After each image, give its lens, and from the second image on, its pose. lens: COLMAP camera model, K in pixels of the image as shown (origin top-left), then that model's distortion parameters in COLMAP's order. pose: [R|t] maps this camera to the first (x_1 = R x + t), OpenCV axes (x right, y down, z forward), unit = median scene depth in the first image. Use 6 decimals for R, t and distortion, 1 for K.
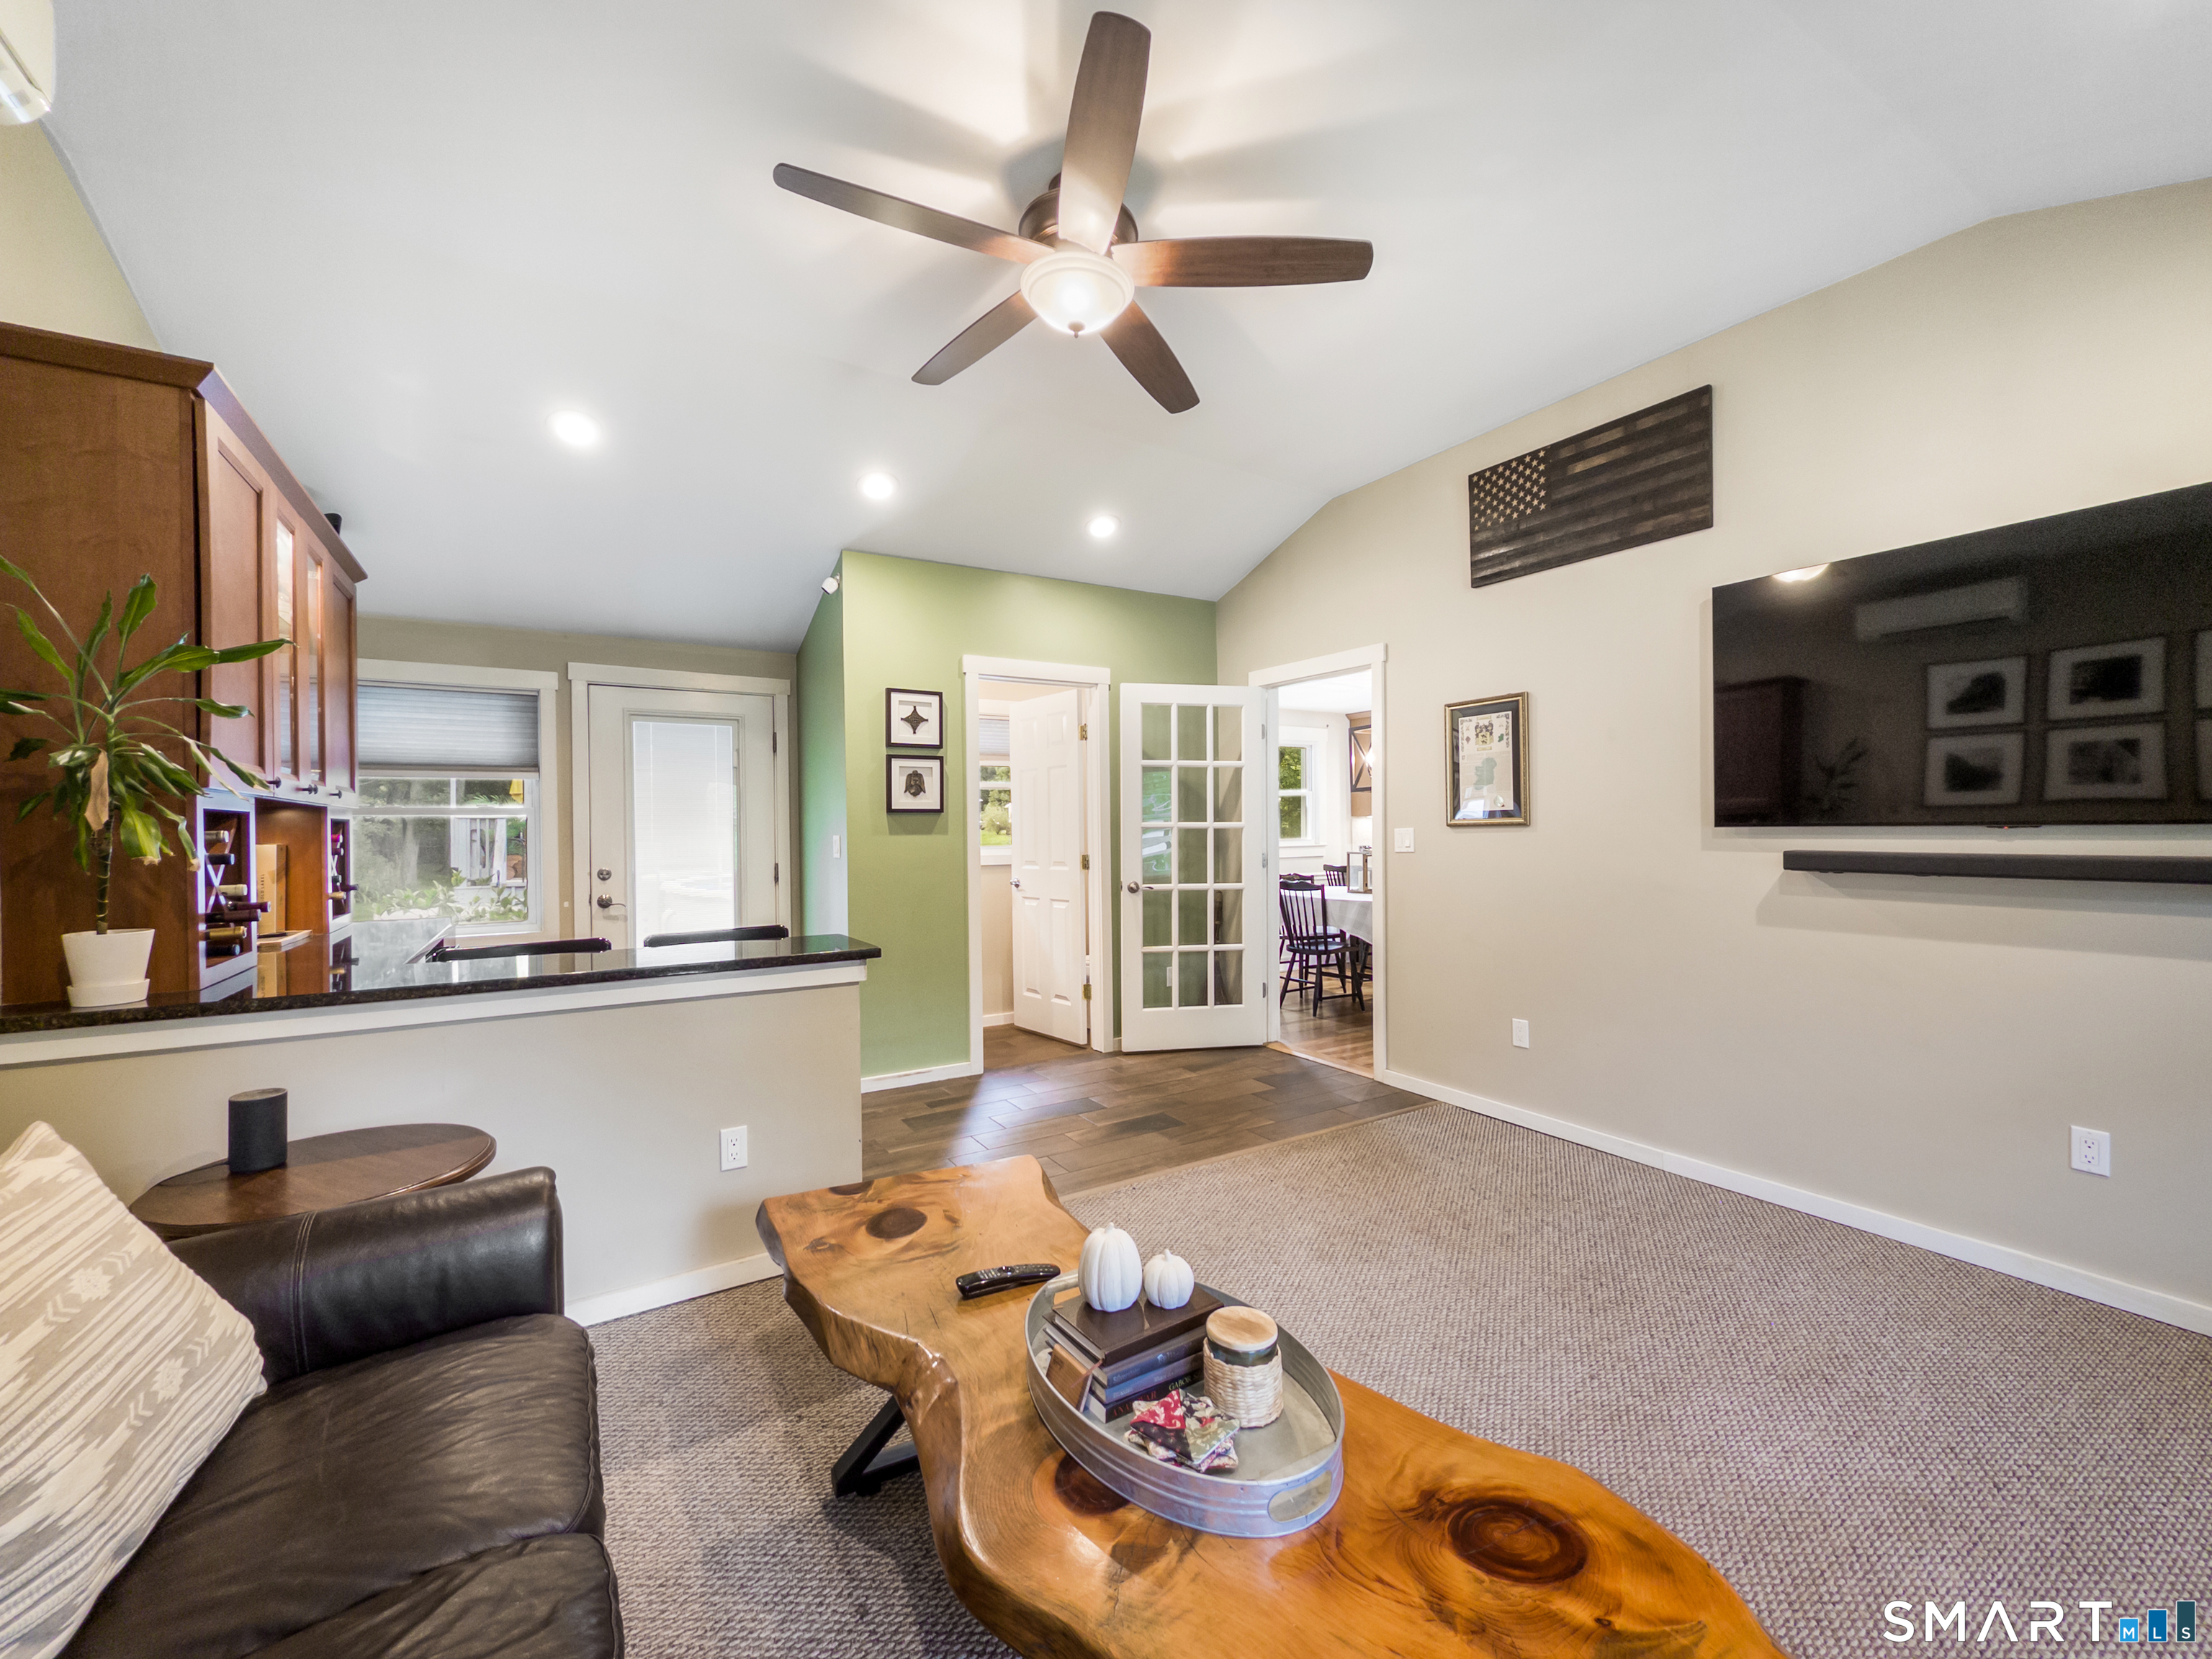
lens RADIAL K [[885.8, 0, 1106.3], [0, 885.8, 830.8], [0, 0, 1]] dist [0.000165, -0.000131]
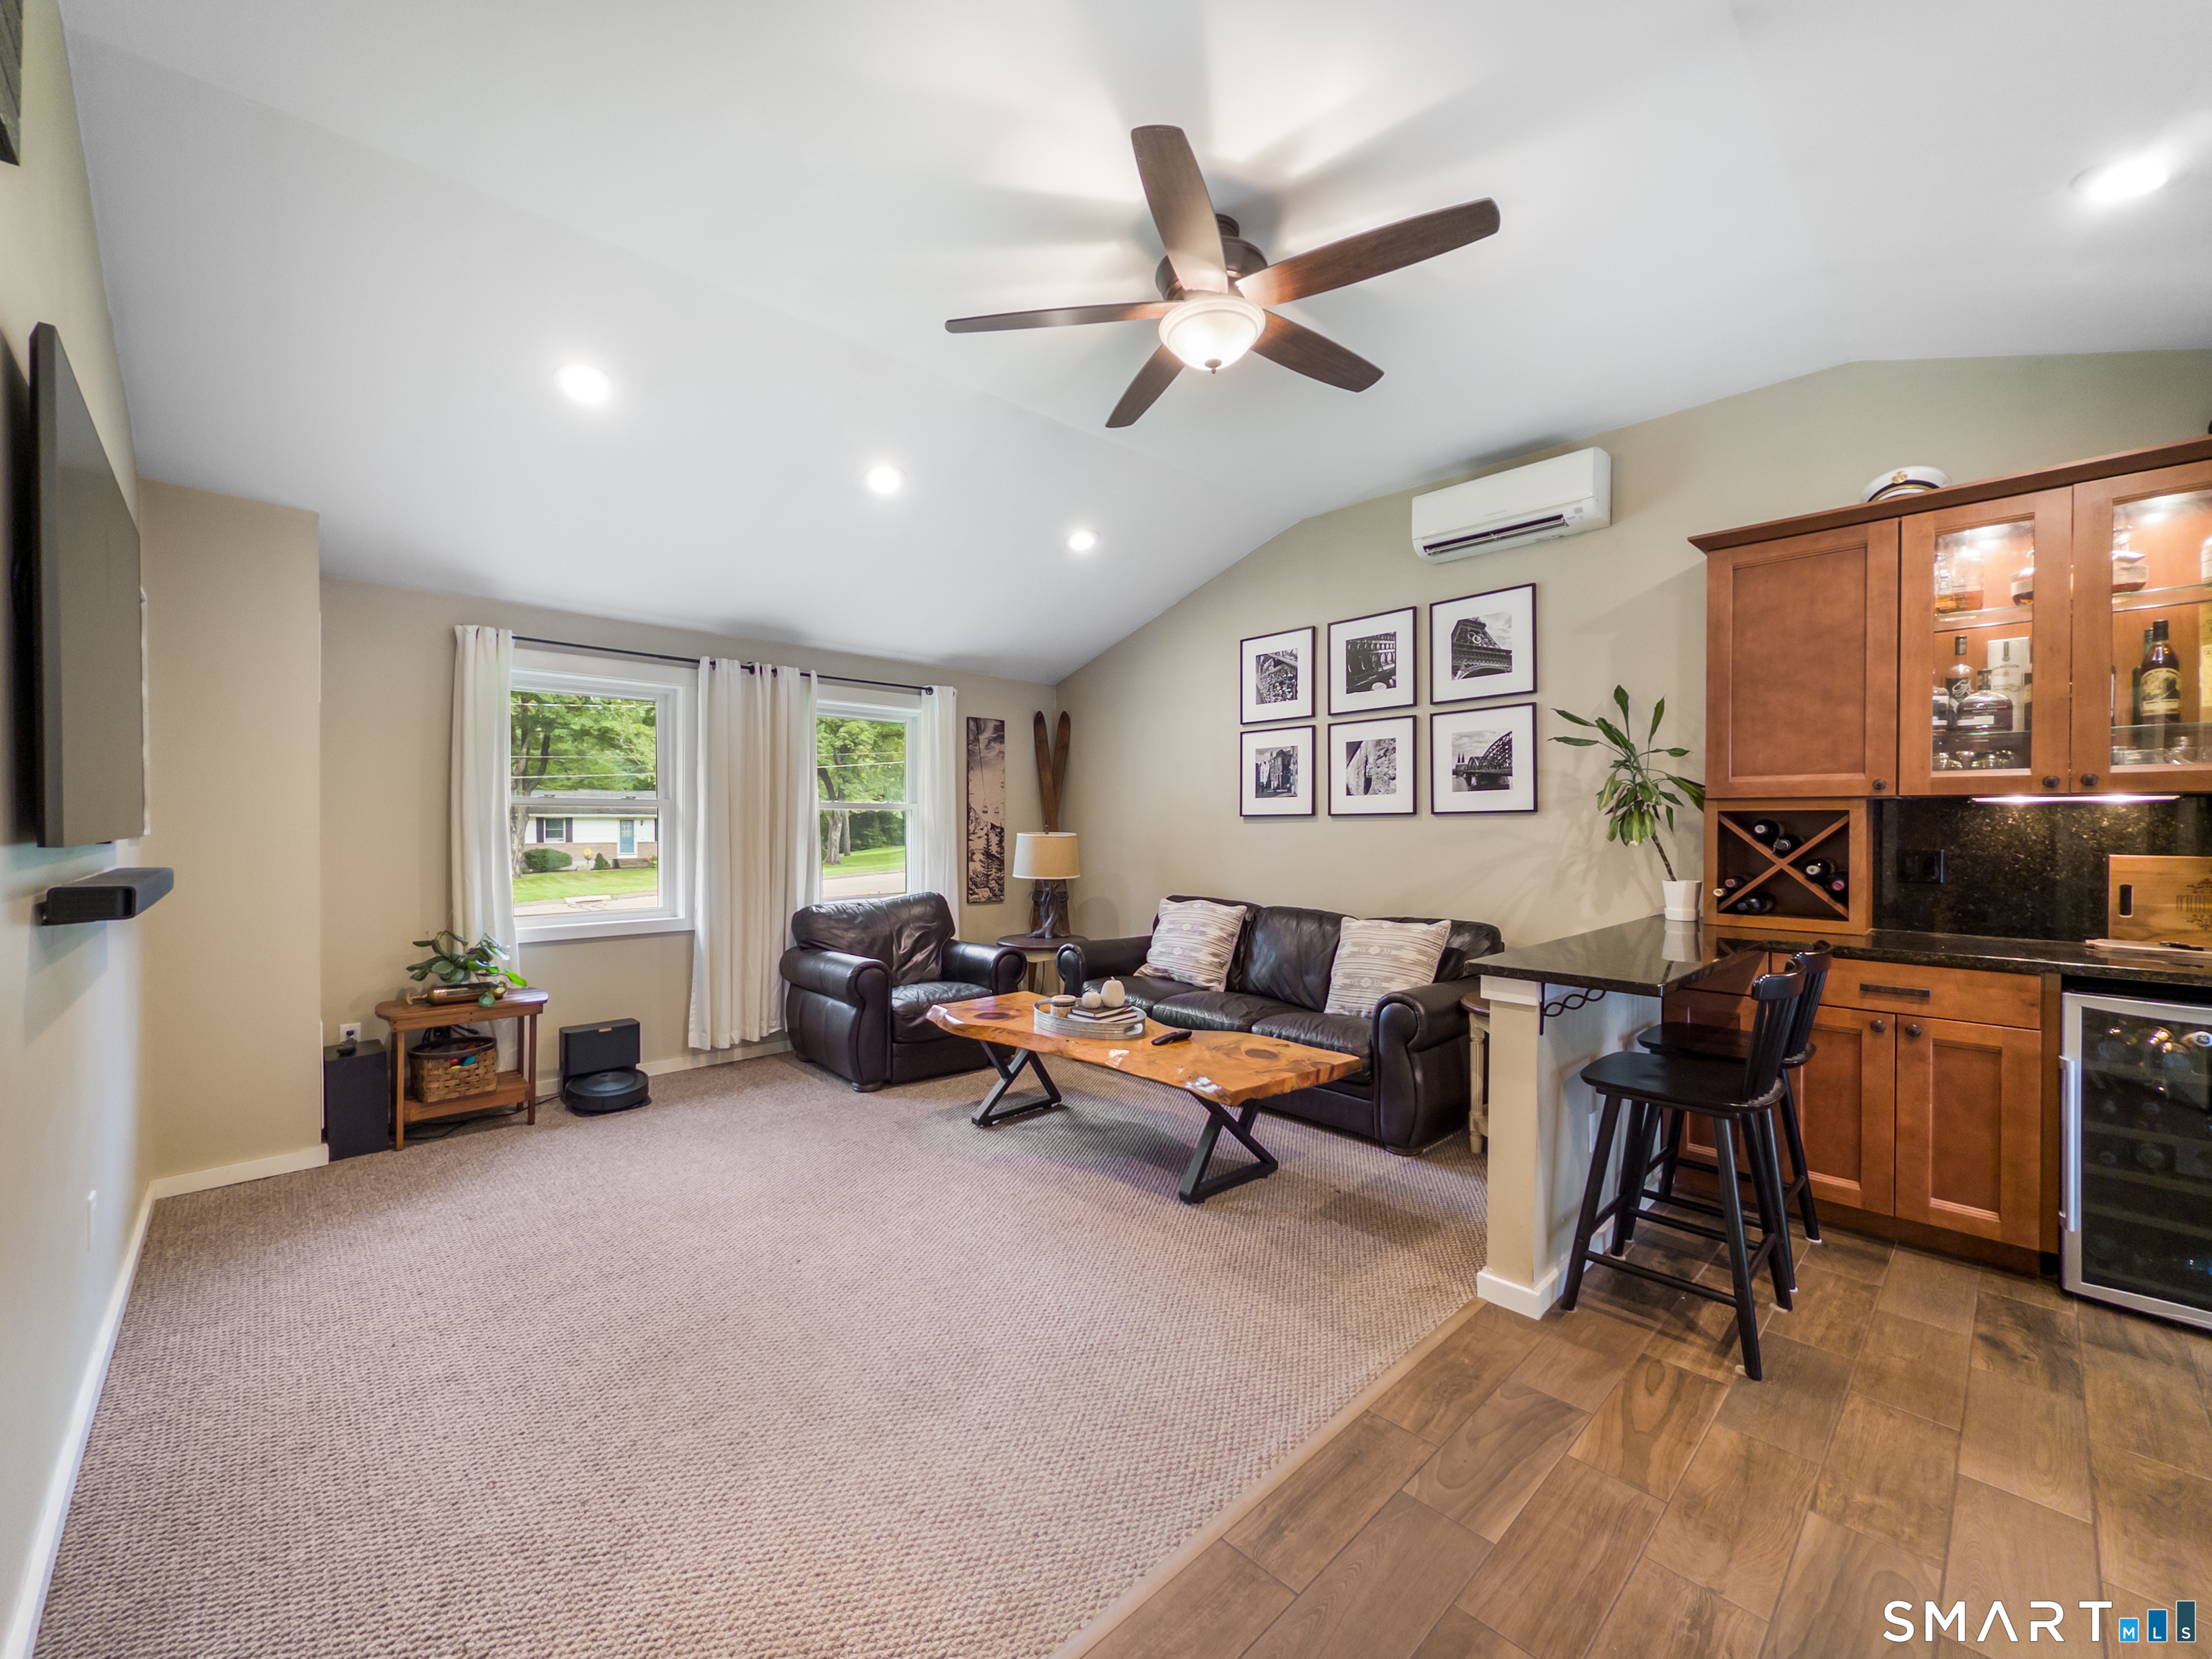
lens RADIAL K [[885.8, 0, 1106.3], [0, 885.8, 830.8], [0, 0, 1]] dist [0.000165, -0.000131]
pose [[-0.978259, 0.010894, -0.207100, 0.195321], [0.008258, 0.999874, 0.013590, -0.011219], [0.207222, 0.011584, -0.978225, 1.232103]]
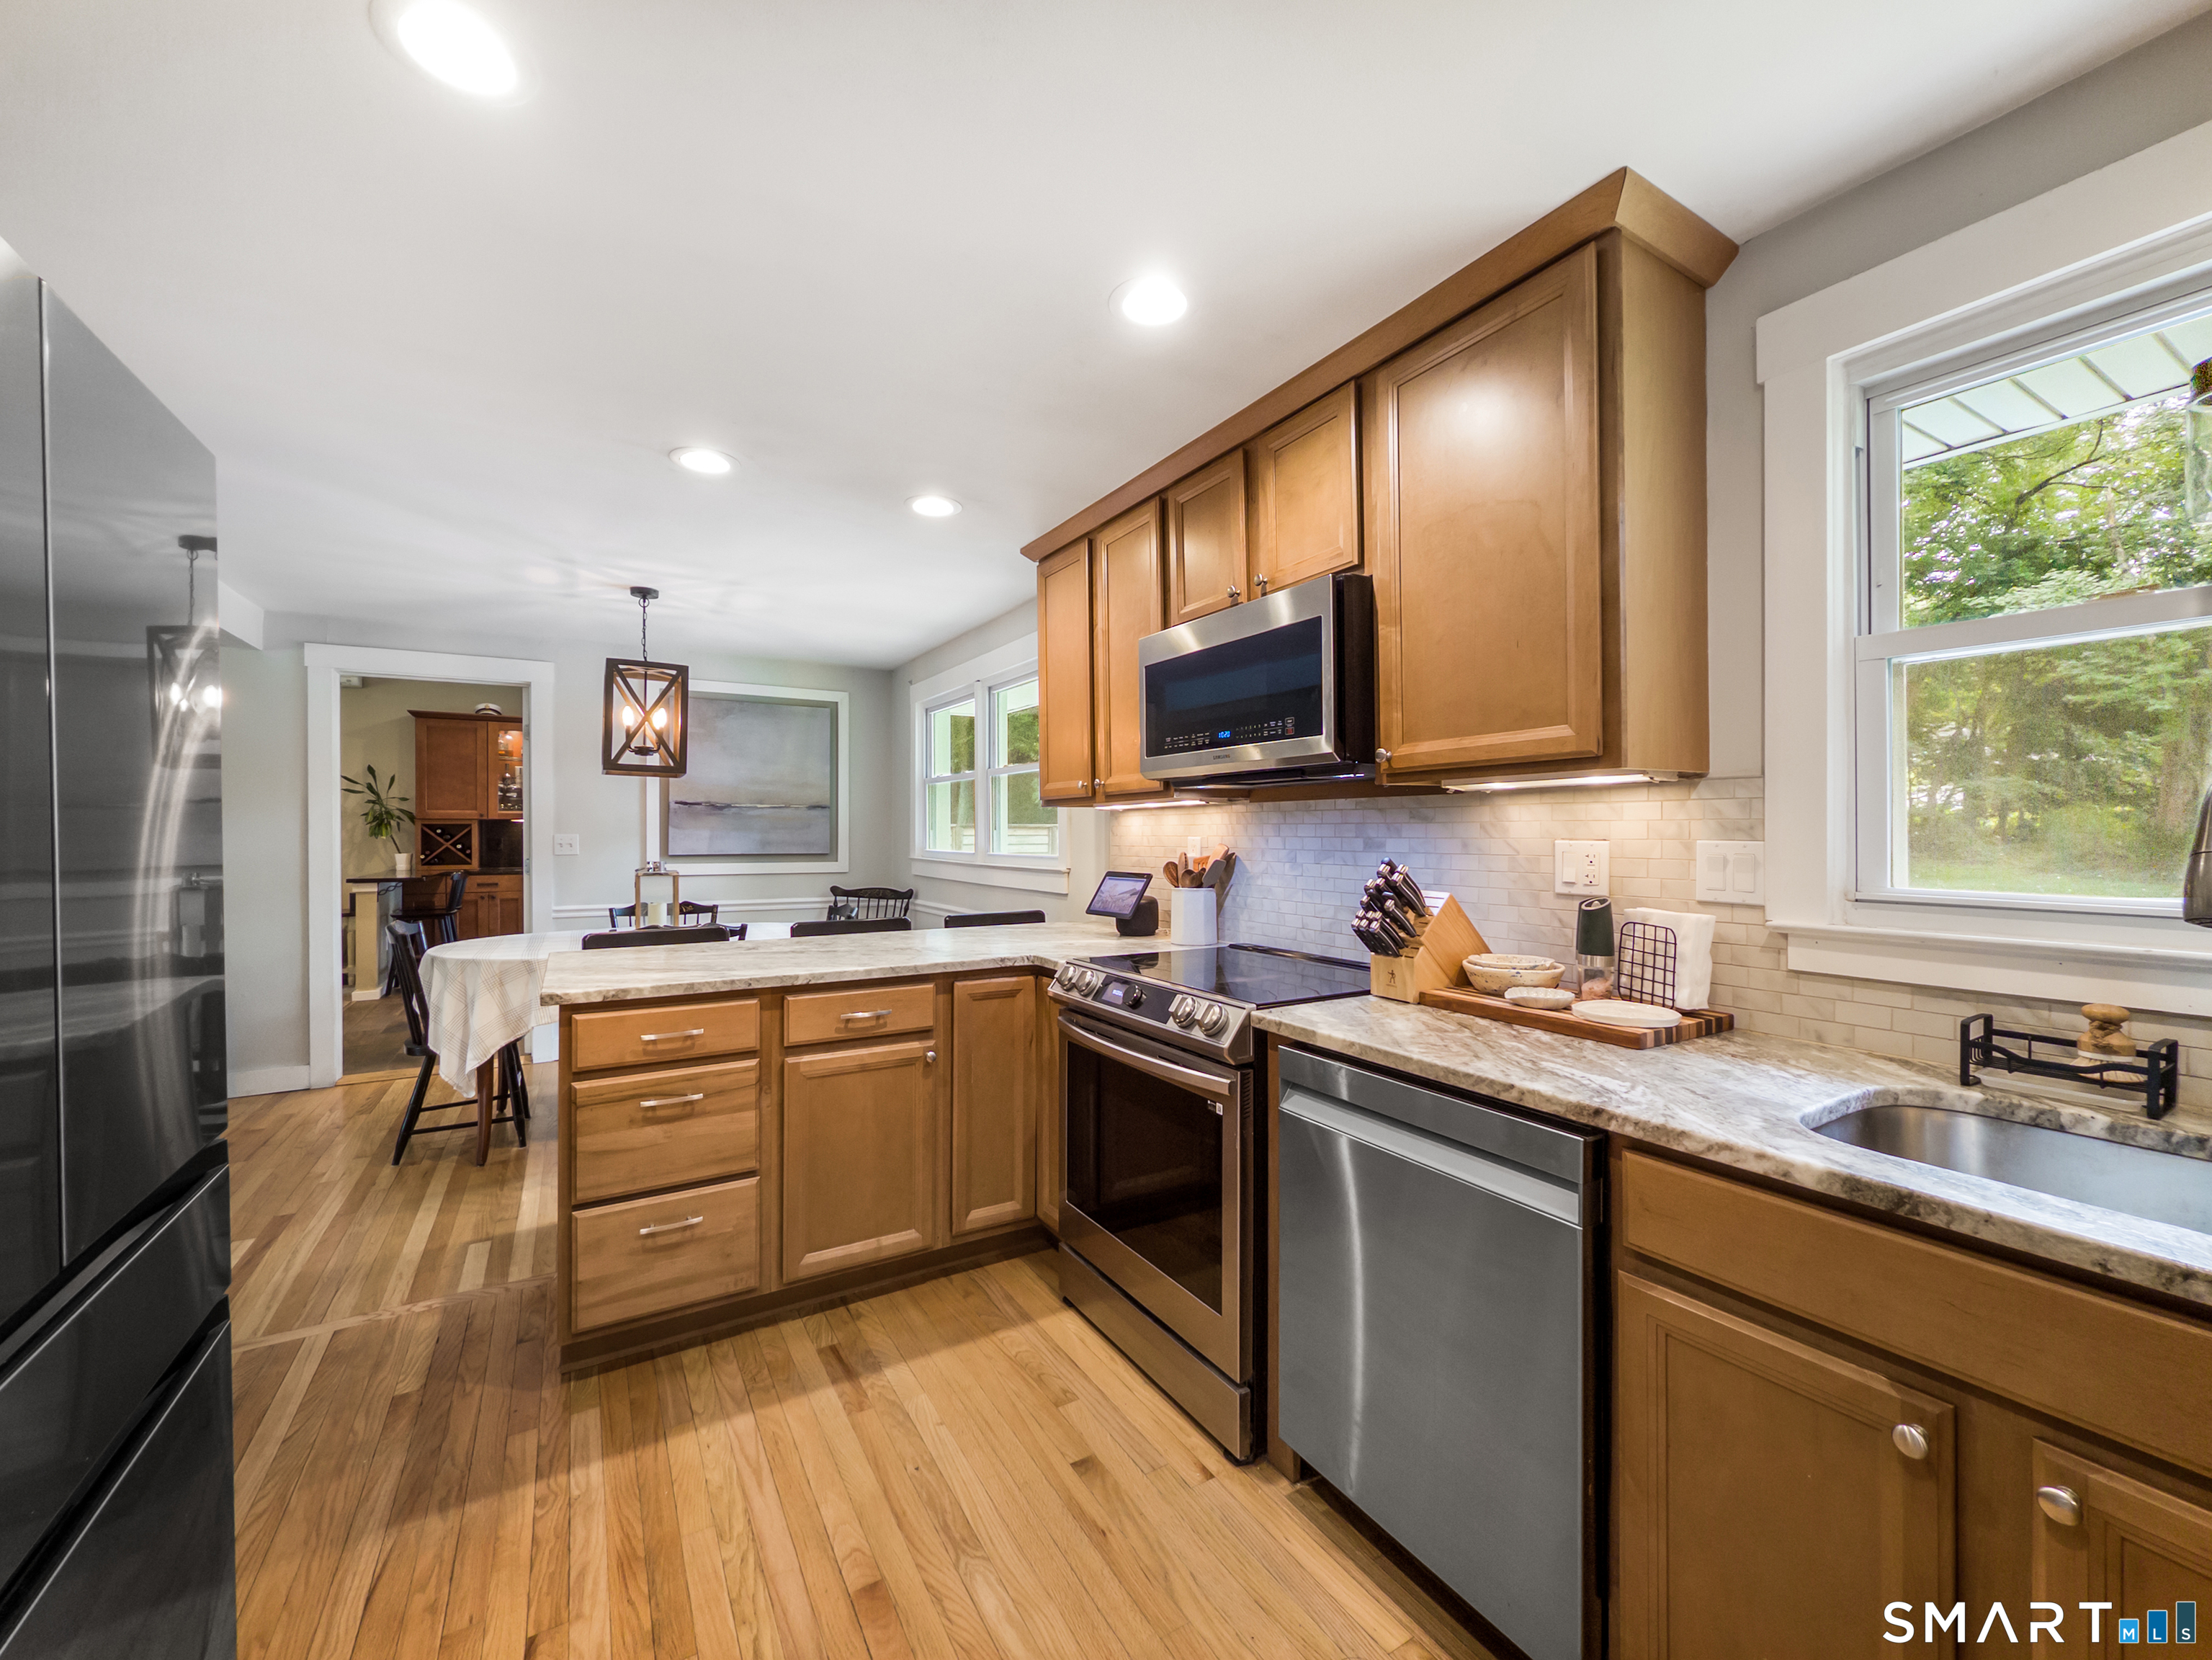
lens RADIAL K [[887.6, 0, 1105.4], [0, 887.6, 835.4], [0, 0, 1]] dist [-0.000486, -0.000246]
pose [[-0.018058, 0.013709, -0.999743, 1.481815], [-0.003889, 0.999897, 0.013782, -0.021757], [0.999829, 0.004137, -0.018003, 2.154132]]
